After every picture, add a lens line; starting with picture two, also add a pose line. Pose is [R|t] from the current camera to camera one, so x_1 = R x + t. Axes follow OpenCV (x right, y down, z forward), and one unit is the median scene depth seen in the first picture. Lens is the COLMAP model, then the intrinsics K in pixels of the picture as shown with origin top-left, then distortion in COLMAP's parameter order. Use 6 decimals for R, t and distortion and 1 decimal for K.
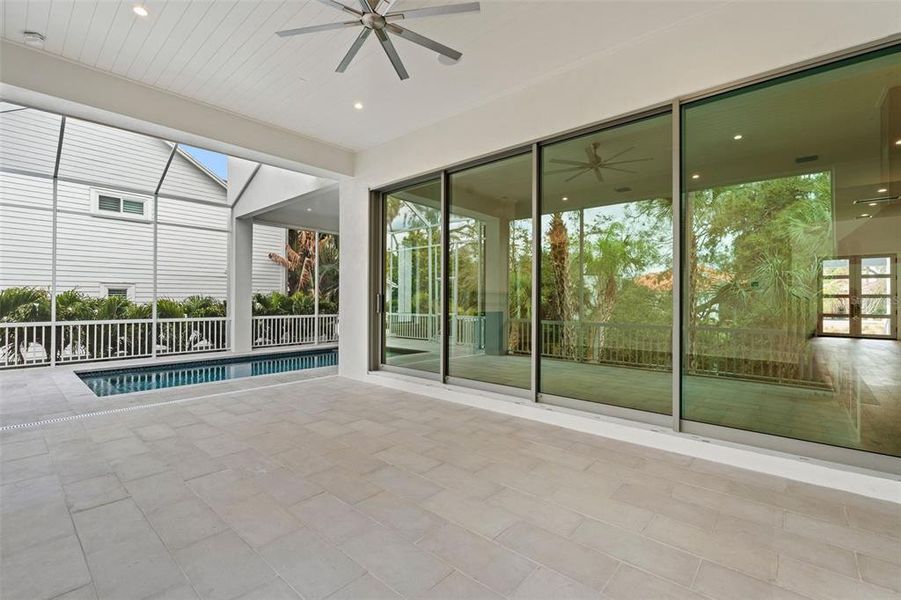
lens RADIAL K [[405.3, 0, 456.9], [0, 405.3, 294.5], [0, 0, 1]] dist [-0.001835, -0.000098]
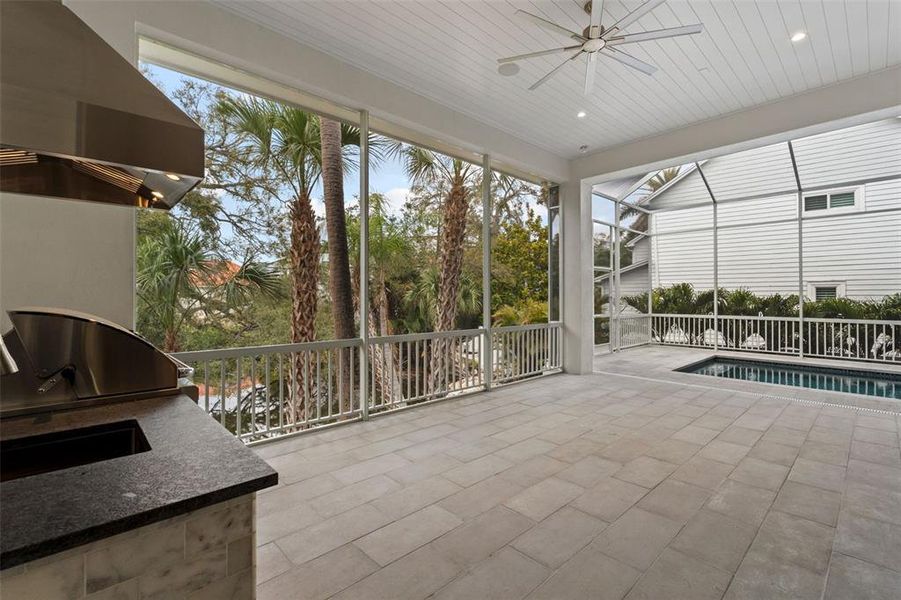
lens RADIAL K [[405.3, 0, 450.2], [0, 405.3, 300.1], [0, 0, 1]] dist [-0.001835, -0.000098]
pose [[-0.097057, 0.007121, -0.995253, 0.320012], [0.012396, 0.999905, 0.005945, 0.000492], [0.995202, -0.011760, -0.097136, 0.244445]]
